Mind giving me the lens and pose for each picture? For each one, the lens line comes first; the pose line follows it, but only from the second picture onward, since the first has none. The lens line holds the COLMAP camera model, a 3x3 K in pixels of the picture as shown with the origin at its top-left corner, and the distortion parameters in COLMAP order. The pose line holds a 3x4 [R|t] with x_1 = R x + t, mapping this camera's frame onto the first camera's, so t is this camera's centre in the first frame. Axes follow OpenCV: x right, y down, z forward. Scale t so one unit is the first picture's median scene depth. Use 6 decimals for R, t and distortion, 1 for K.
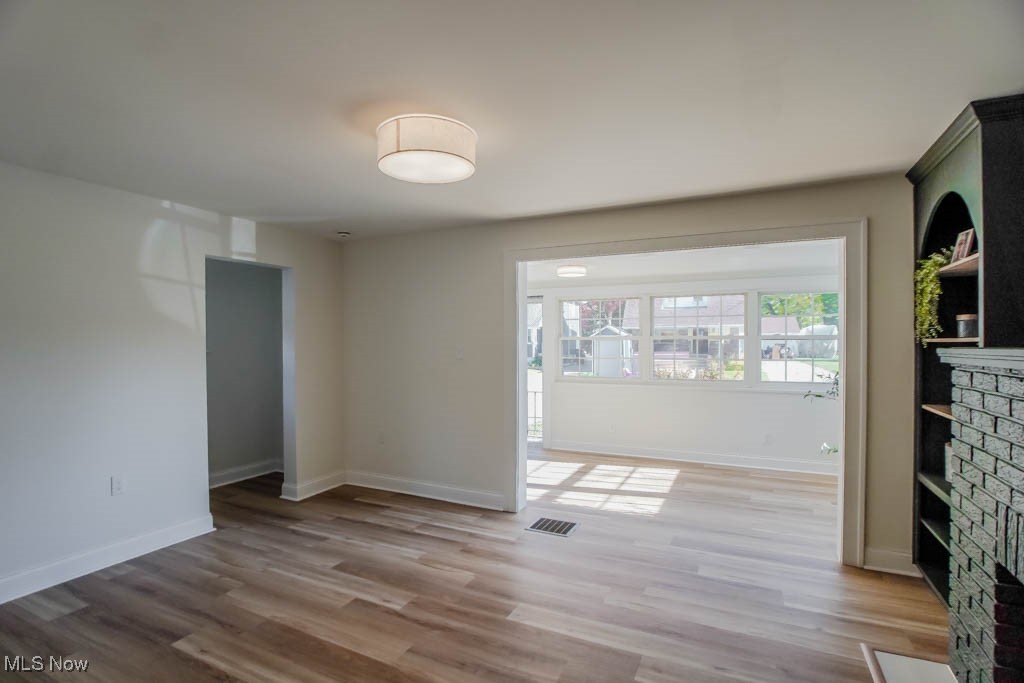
lens RADIAL K [[510.3, 0, 506.0], [0, 510.3, 355.5], [0, 0, 1]] dist [-0.040216, 0.000000]
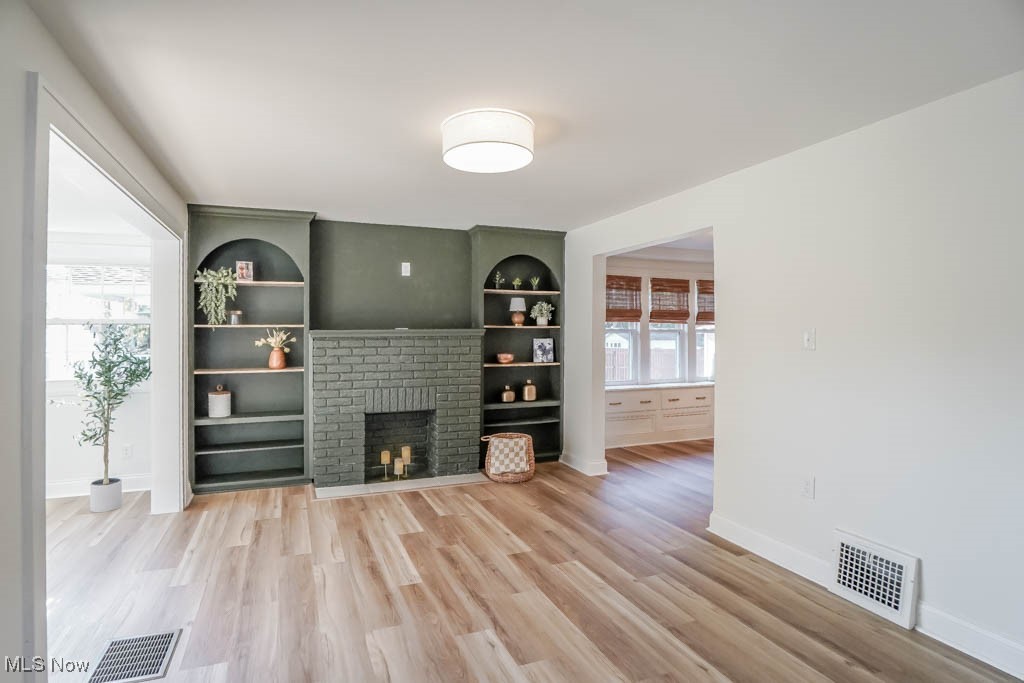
lens RADIAL K [[506.0, 0, 460.0], [0, 506.0, 321.3], [0, 0, 1]] dist [0.000197, 0.000006]
pose [[-0.712646, 0.012483, 0.701413, -0.799290], [0.018805, 0.999822, 0.001312, -0.038608], [-0.701272, 0.014125, -0.712754, 1.651092]]
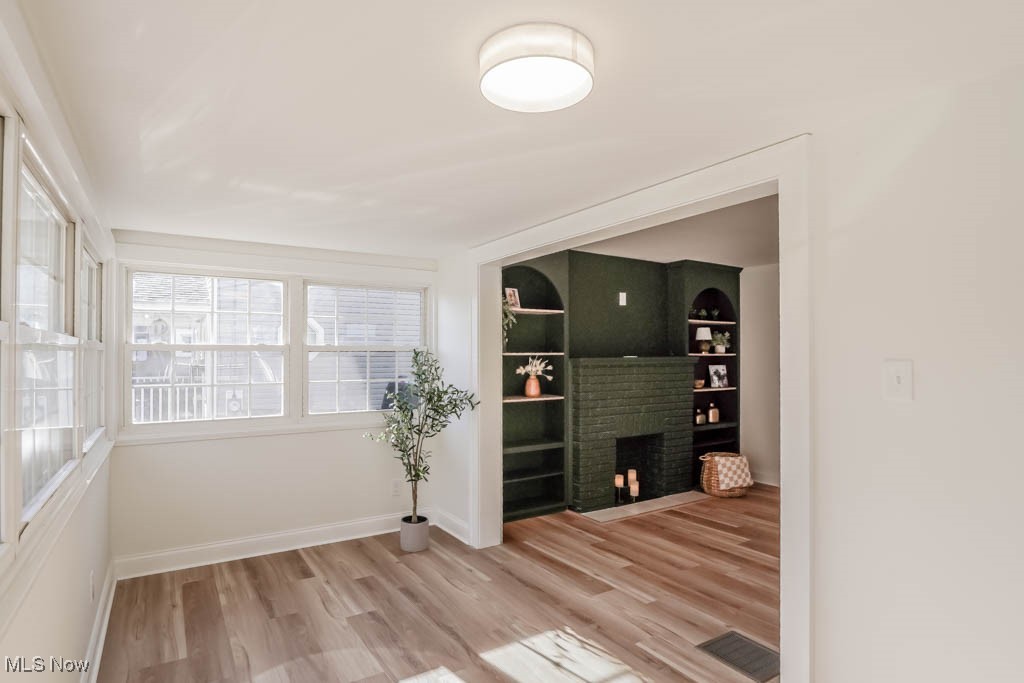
lens RADIAL K [[534.0, 0, 512.0], [0, 534.0, 341.5], [0, 0, 1]] dist [-0.000432, 0.000067]
pose [[-0.858994, 0.014902, 0.511769, -0.002498], [0.014554, 0.999883, -0.004687, -0.066850], [-0.511779, 0.003422, -0.859110, 2.460229]]
